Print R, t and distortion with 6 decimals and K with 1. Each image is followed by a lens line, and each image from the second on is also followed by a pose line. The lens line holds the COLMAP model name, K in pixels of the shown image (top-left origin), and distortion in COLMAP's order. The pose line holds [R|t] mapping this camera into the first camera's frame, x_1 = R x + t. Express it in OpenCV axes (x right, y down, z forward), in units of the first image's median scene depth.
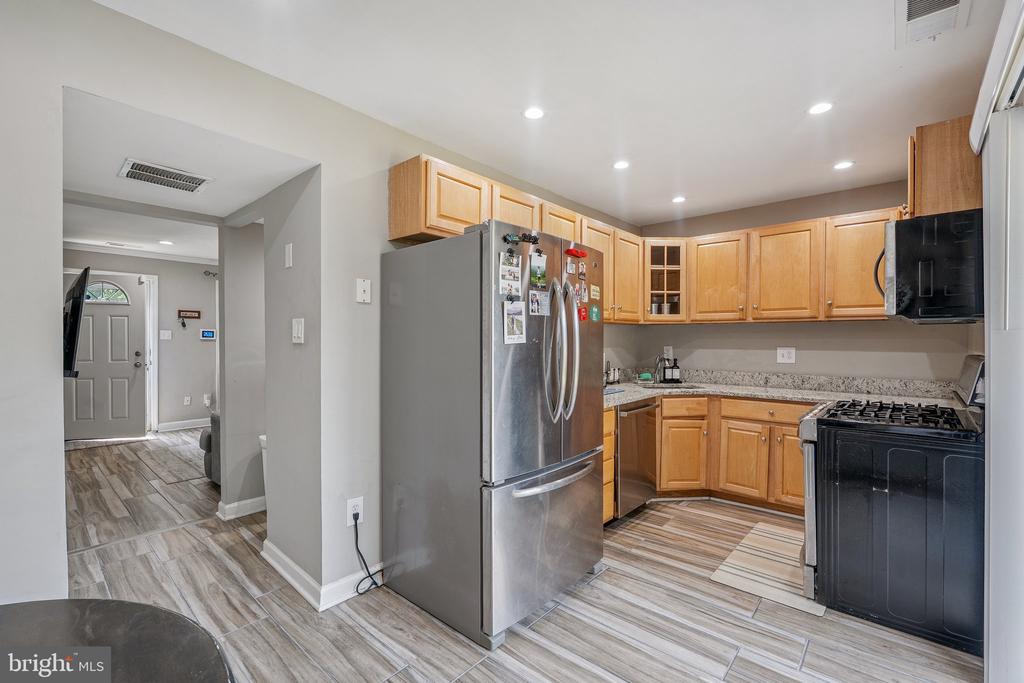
lens RADIAL K [[453.0, 0, 508.4], [0, 453.0, 344.5], [0, 0, 1]] dist [-0.011633, 0.003139]
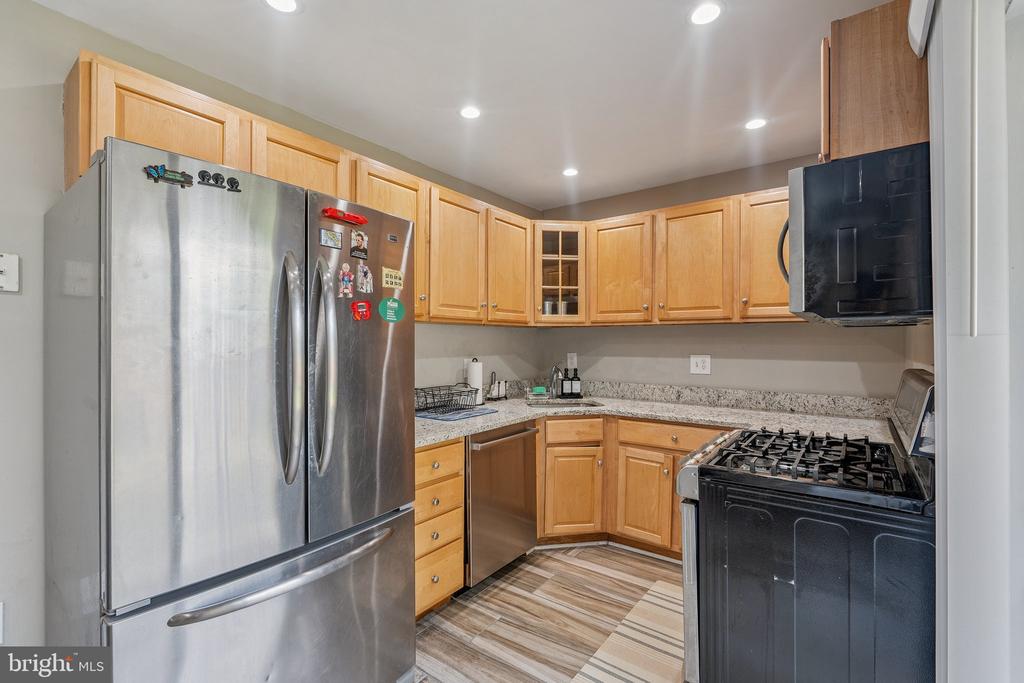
lens RADIAL K [[453.0, 0, 510.6], [0, 453.0, 345.1], [0, 0, 1]] dist [-0.011633, 0.003139]
pose [[0.996711, -0.001839, 0.081019, 0.231760], [0.002260, 0.999984, -0.005104, -0.009330], [-0.081009, 0.005271, 0.996699, 0.231997]]
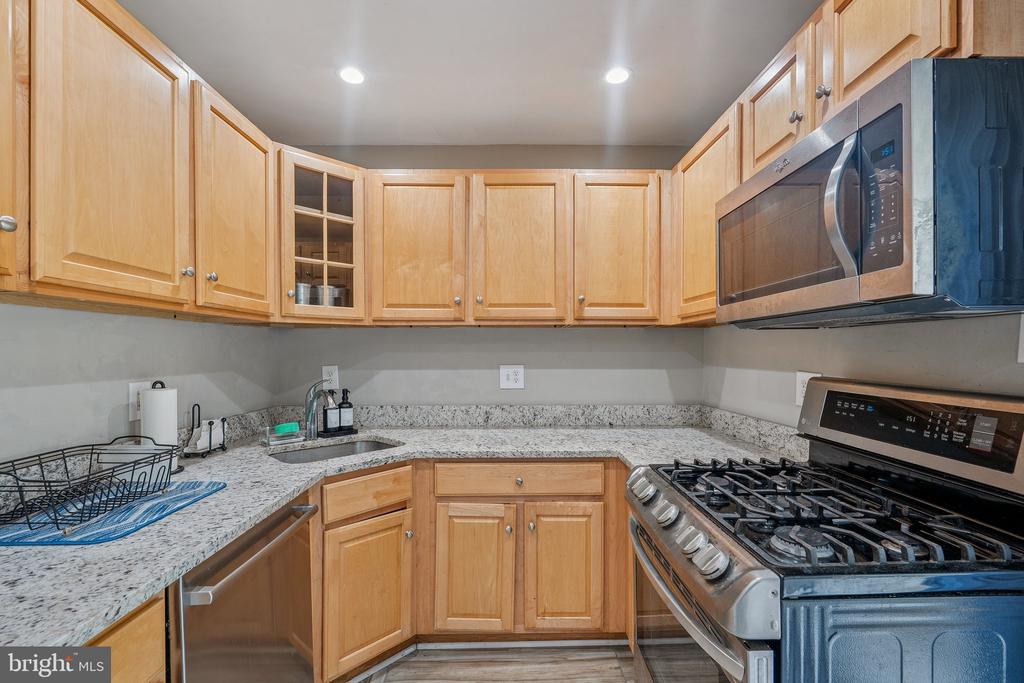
lens RADIAL K [[453.0, 0, 516.7], [0, 453.0, 356.6], [0, 0, 1]] dist [-0.011633, 0.003139]
pose [[0.735494, -0.011539, 0.677433, 0.191082], [0.011943, 0.999920, 0.004066, -0.009958], [-0.677426, 0.005100, 0.735574, 0.576432]]
